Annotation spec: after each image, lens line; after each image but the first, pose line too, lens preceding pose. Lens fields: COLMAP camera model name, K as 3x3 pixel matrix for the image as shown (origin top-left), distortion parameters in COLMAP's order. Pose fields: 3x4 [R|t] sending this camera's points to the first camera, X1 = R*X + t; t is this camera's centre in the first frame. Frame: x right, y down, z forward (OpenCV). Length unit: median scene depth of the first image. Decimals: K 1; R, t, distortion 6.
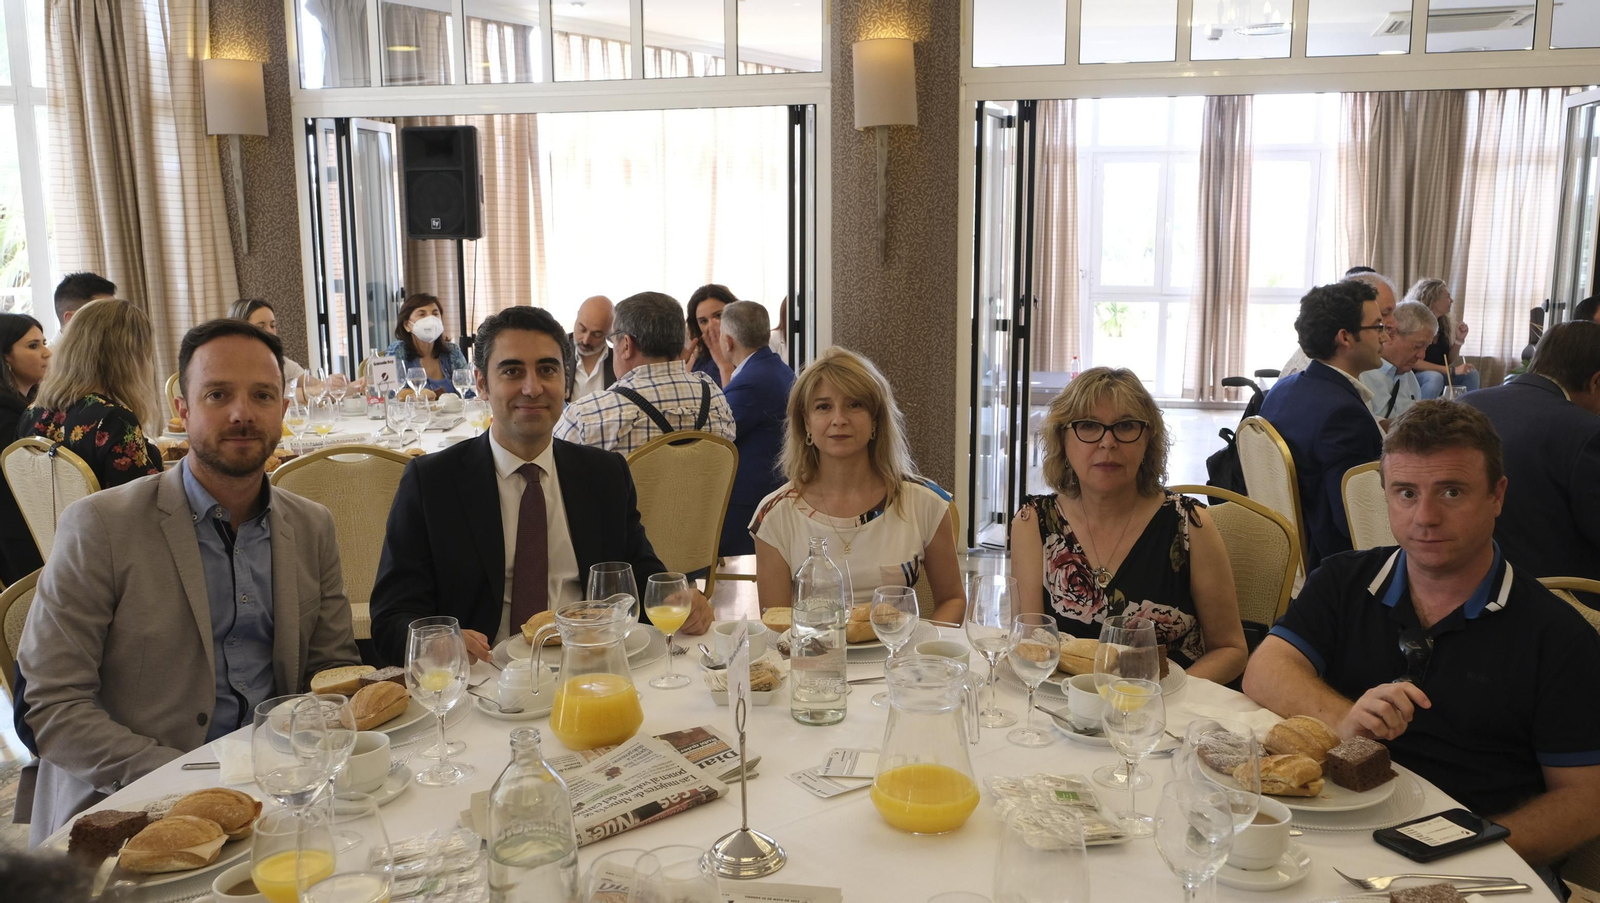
lens RADIAL K [[1156.0, 0, 802.9], [0, 1156.0, 459.0], [0, 0, 1]] dist [0.006297, 0.006693]
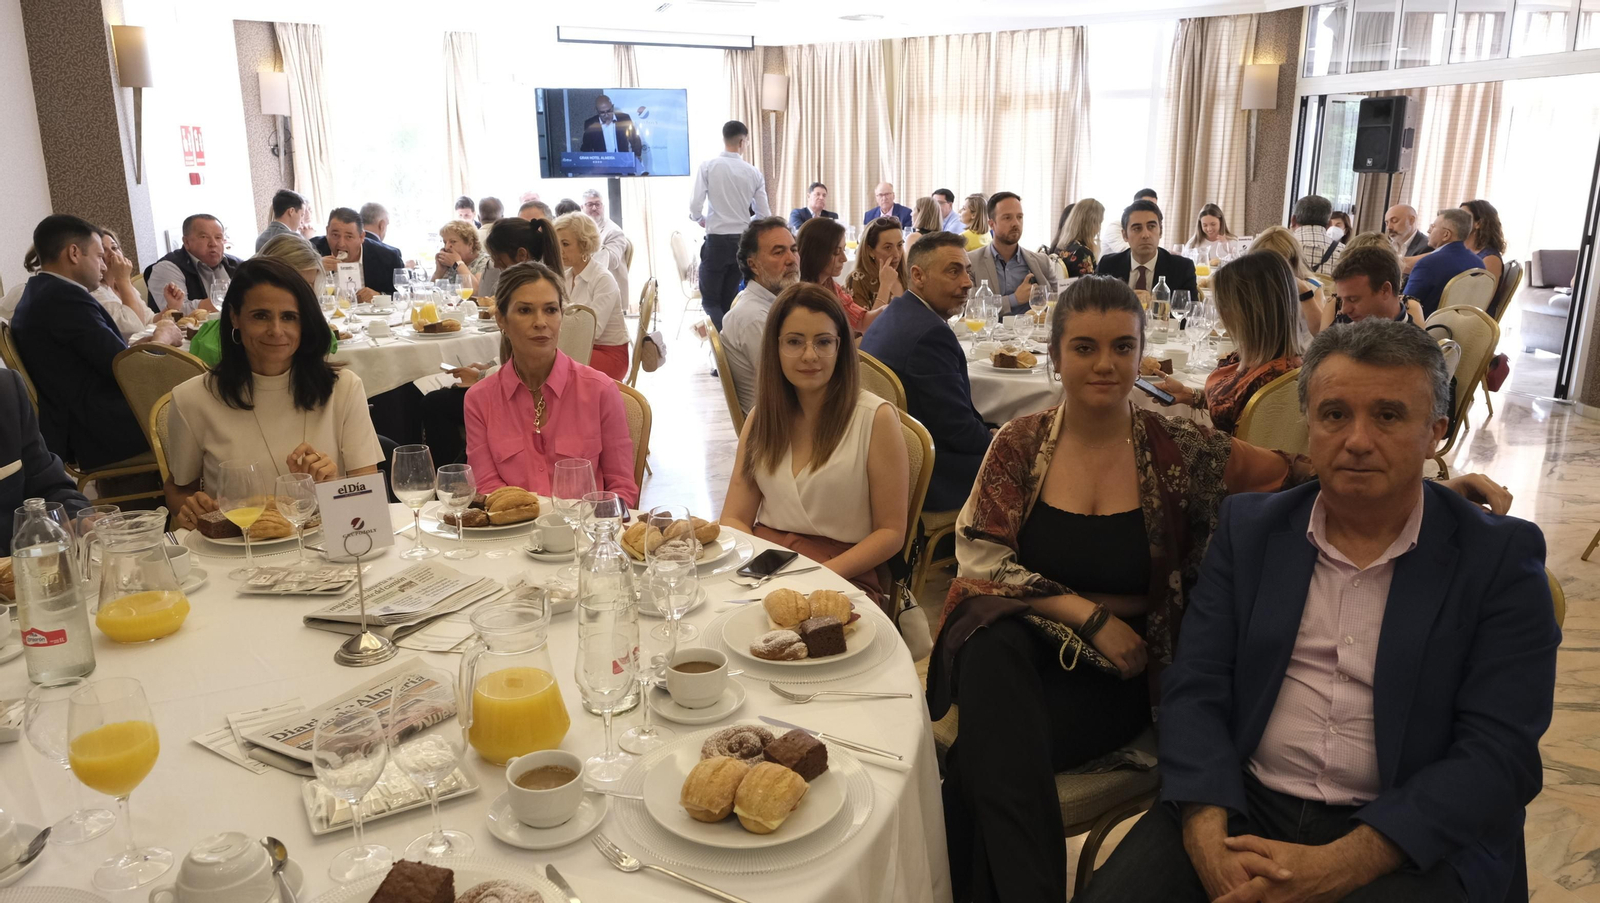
lens RADIAL K [[1156.0, 0, 800.0], [0, 1156.0, 457.3], [0, 0, 1]] dist [0.006297, 0.006693]
pose [[0.462077, 0.231179, -0.856178, 0.744614], [-0.190088, 0.968806, 0.159000, 0.066436], [0.866228, 0.089279, 0.491608, -0.344504]]
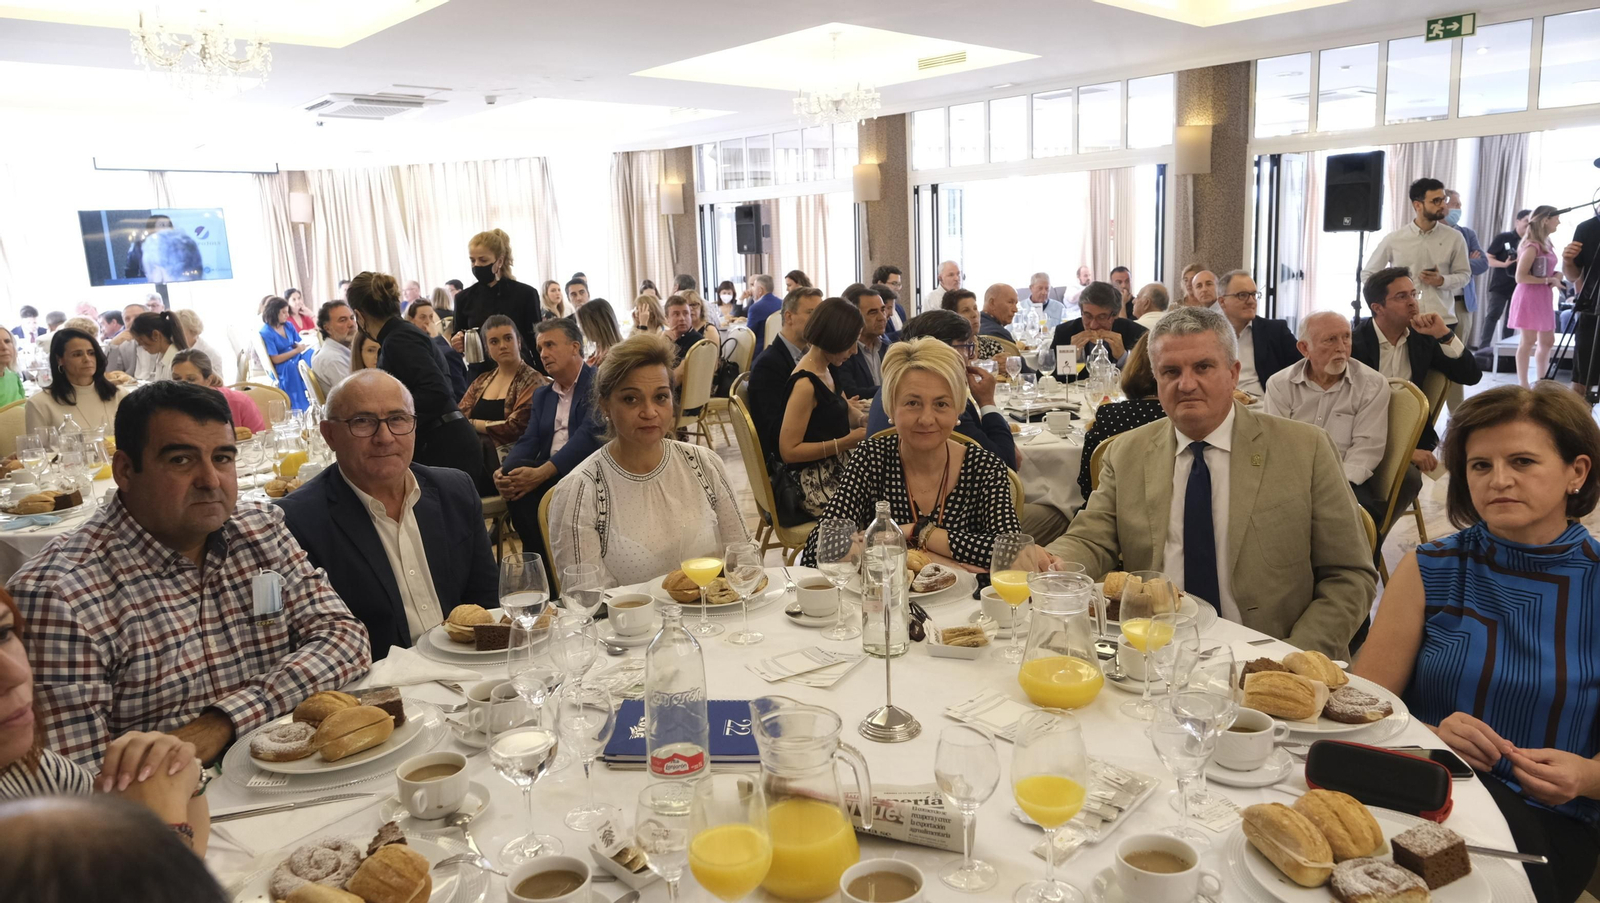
lens RADIAL K [[1156.0, 0, 796.1], [0, 1156.0, 449.0], [0, 0, 1]] dist [0.006297, 0.006693]
pose [[0.768958, 0.093891, -0.632368, 1.255934], [-0.103584, 0.994384, 0.021683, 0.125149], [0.630852, 0.048830, 0.774365, -0.662994]]
